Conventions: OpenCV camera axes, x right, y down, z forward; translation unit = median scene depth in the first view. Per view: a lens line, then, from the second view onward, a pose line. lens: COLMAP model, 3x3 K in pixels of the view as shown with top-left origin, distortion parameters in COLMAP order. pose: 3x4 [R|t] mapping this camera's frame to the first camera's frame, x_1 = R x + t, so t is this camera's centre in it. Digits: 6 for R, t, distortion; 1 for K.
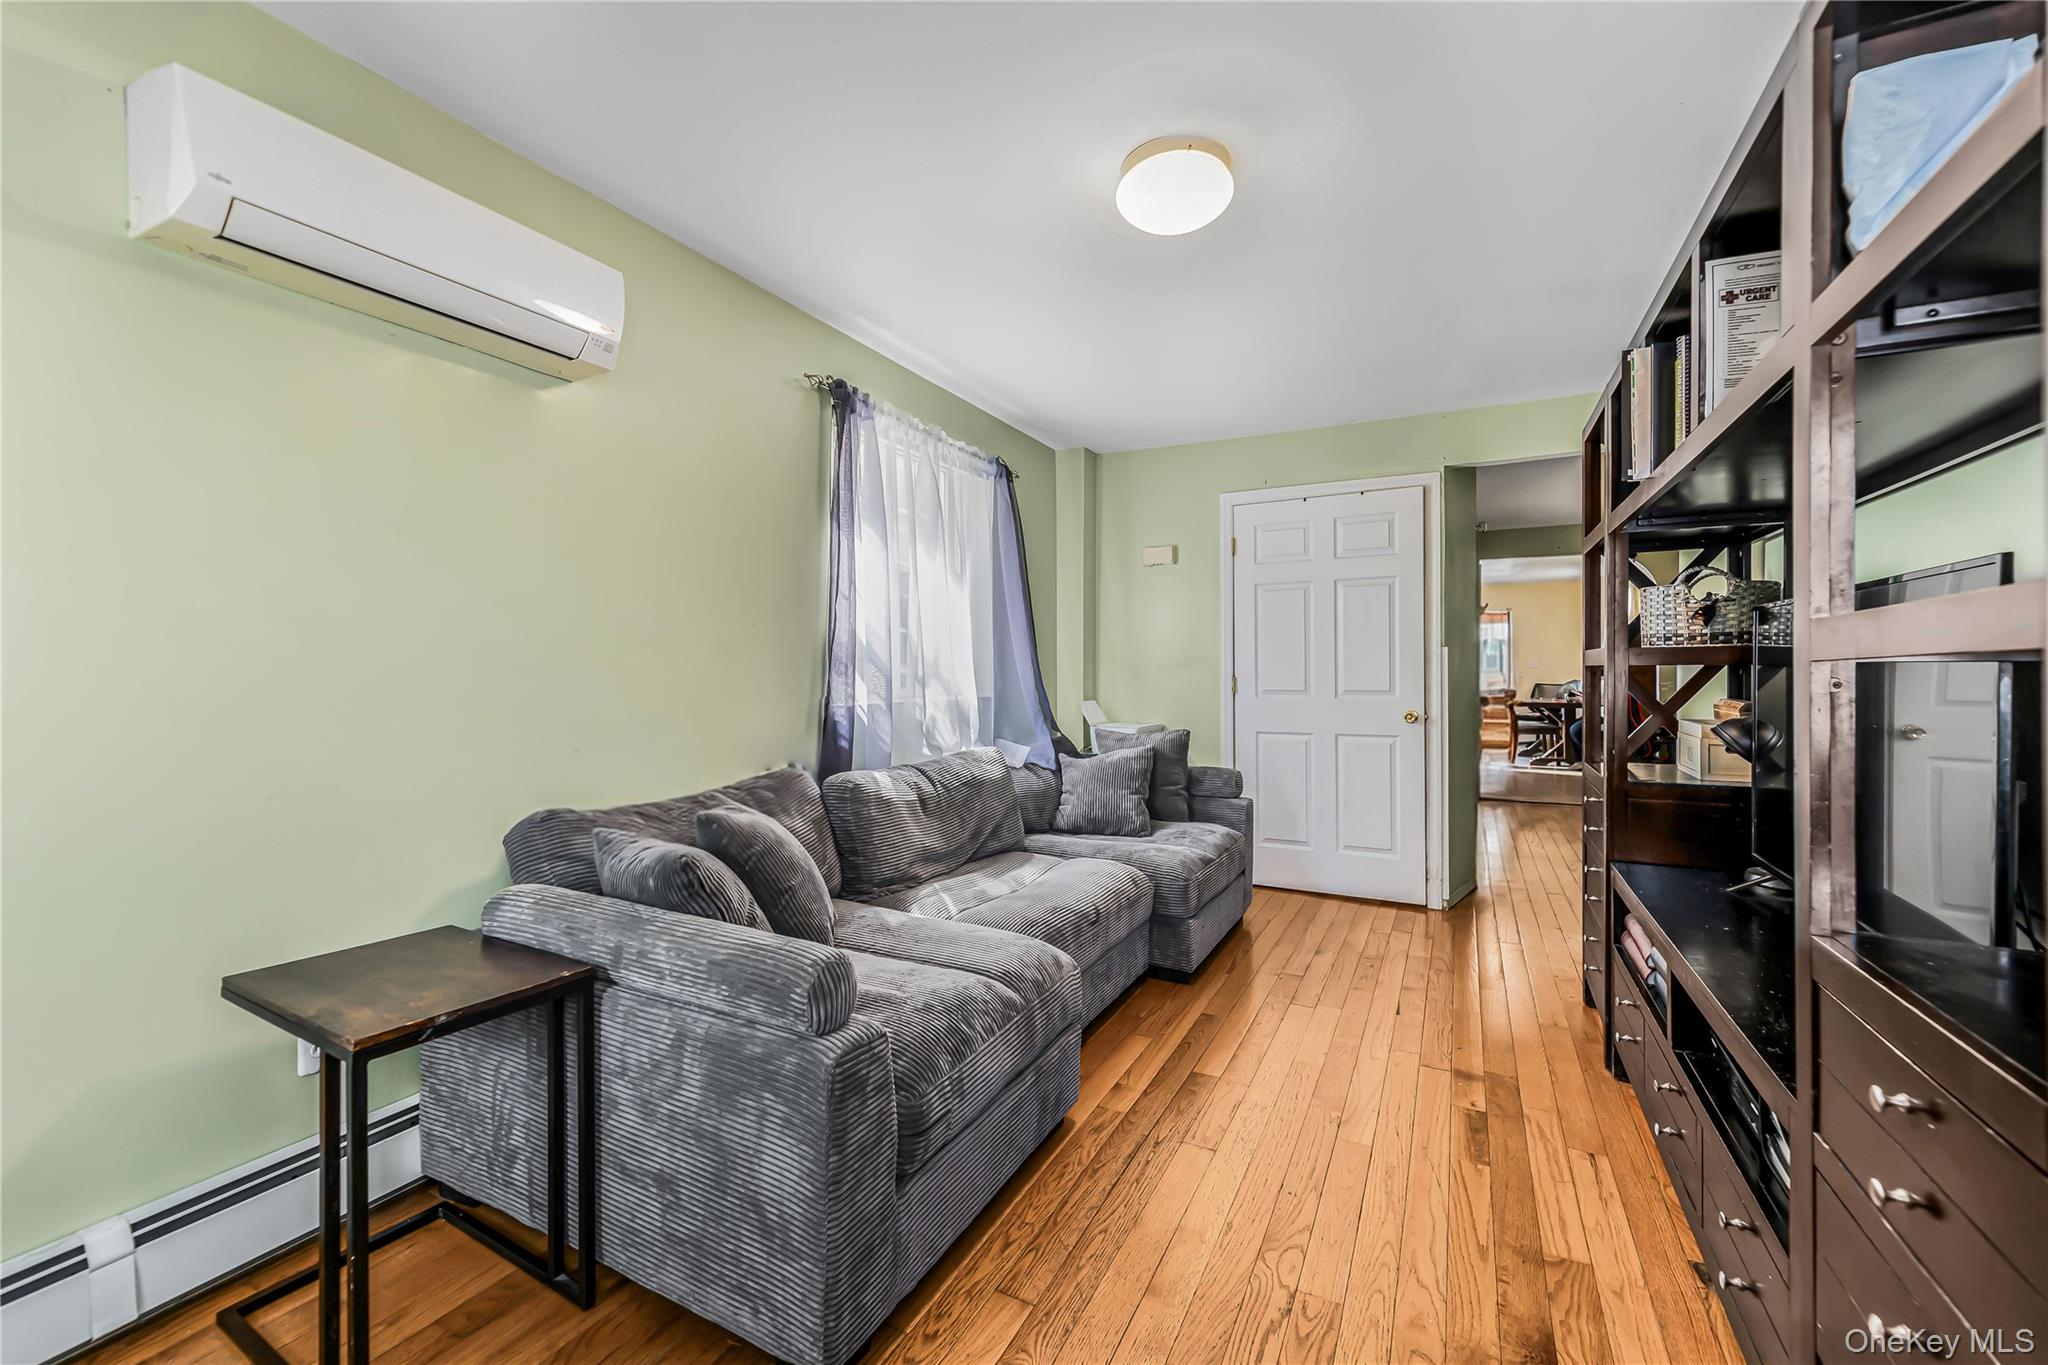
lens RADIAL K [[837.6, 0, 1022.4], [0, 837.6, 674.3], [0, 0, 1]] dist [-0.002129, 0.000491]
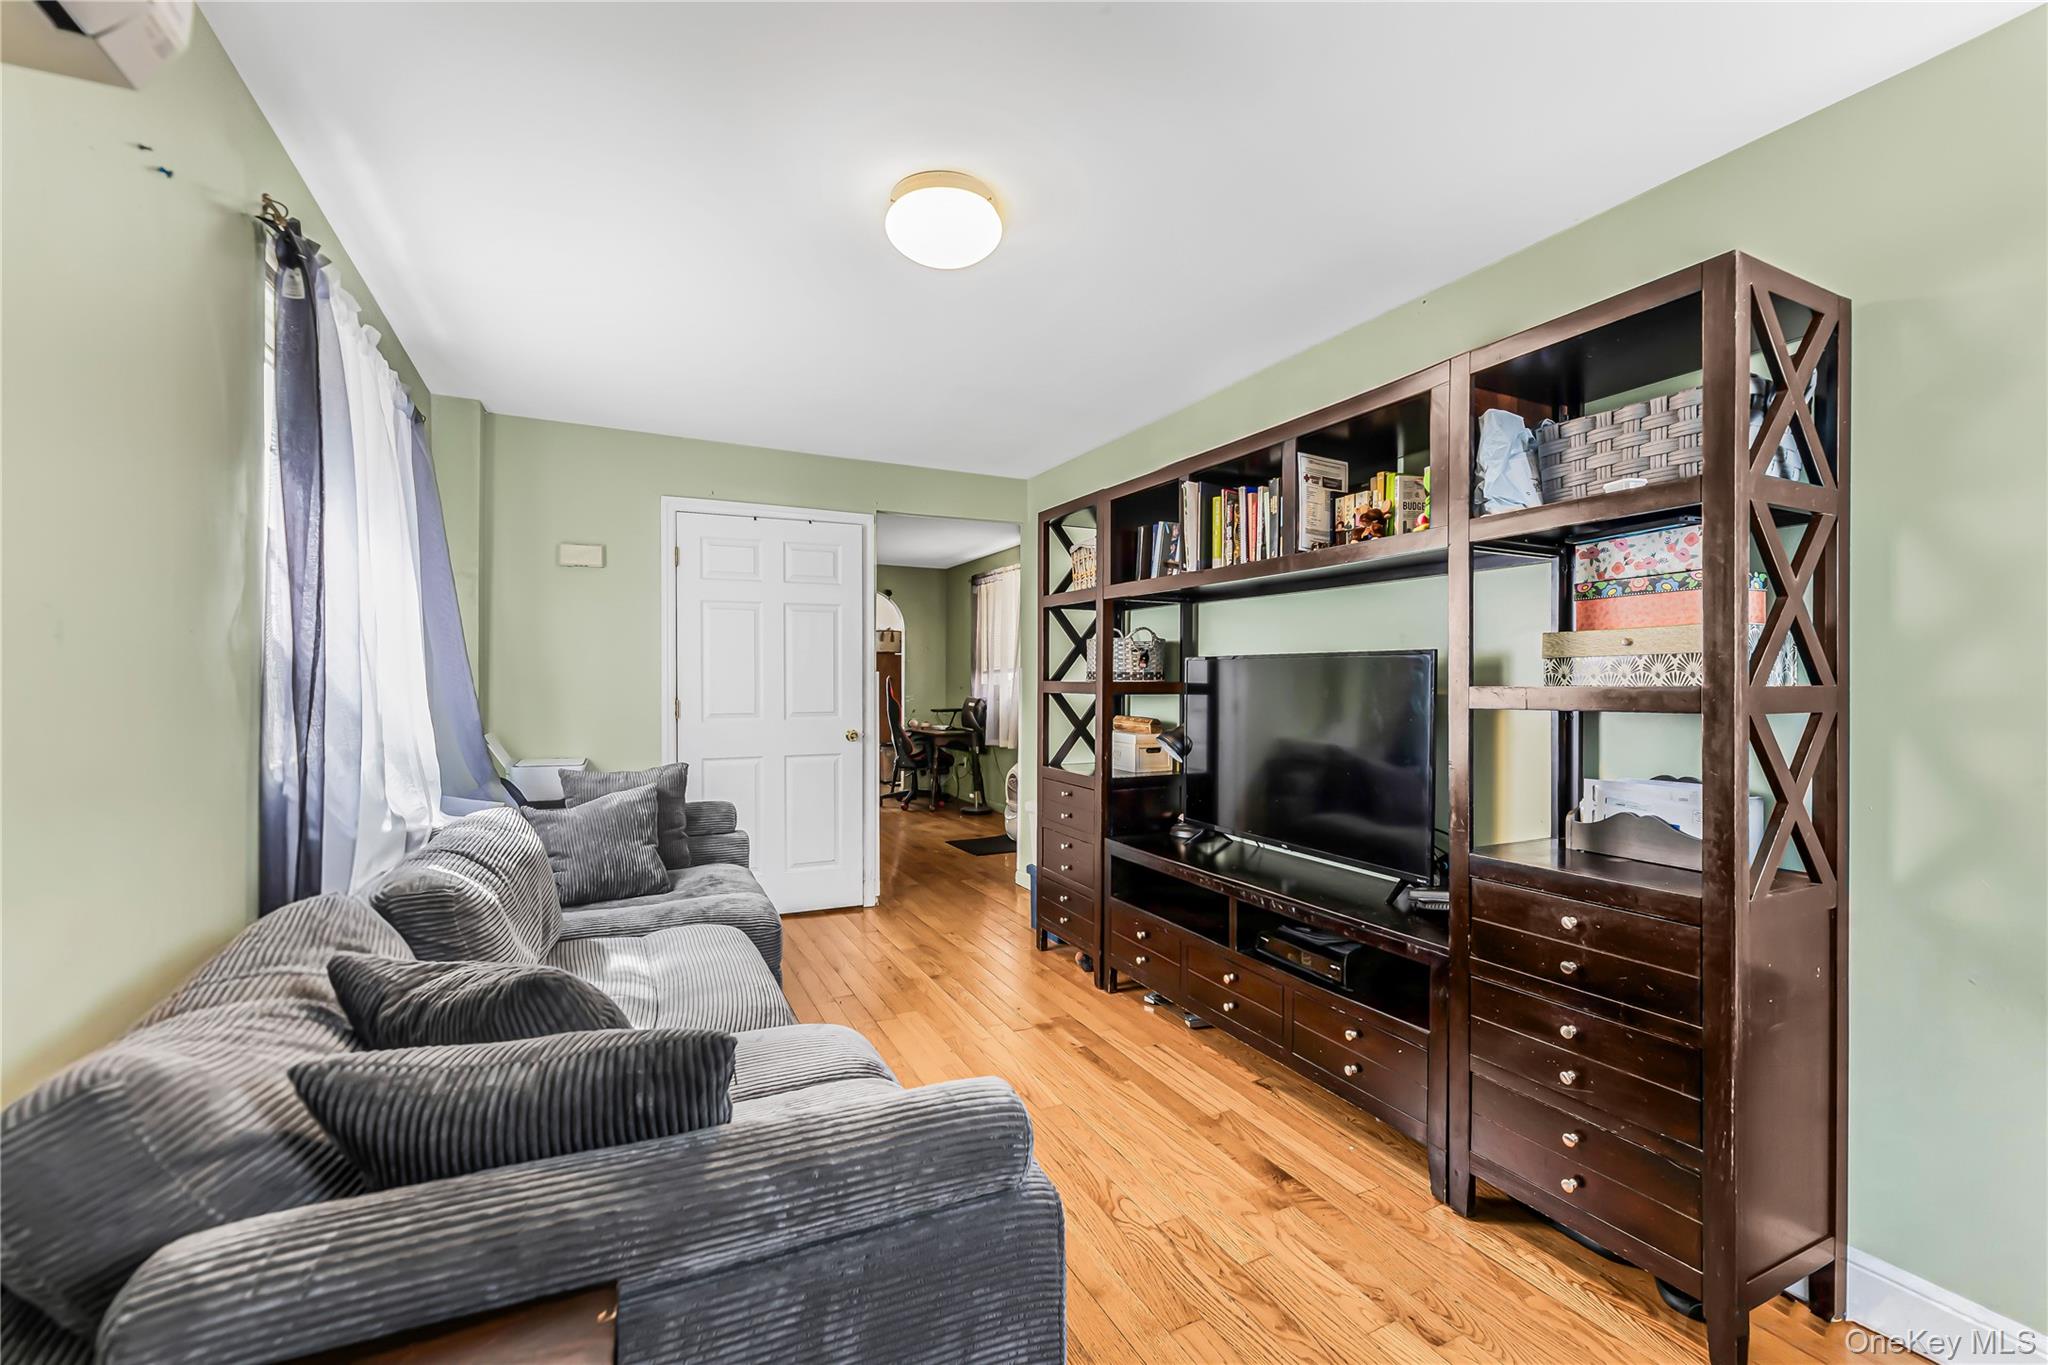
lens RADIAL K [[837.6, 0, 1055.8], [0, 837.6, 682.0], [0, 0, 1]] dist [-0.002129, 0.000491]
pose [[0.584972, 0.002915, 0.811048, -0.307654], [-0.002132, 0.999996, -0.002057, -0.019470], [-0.811050, -0.000526, 0.584976, 0.170004]]
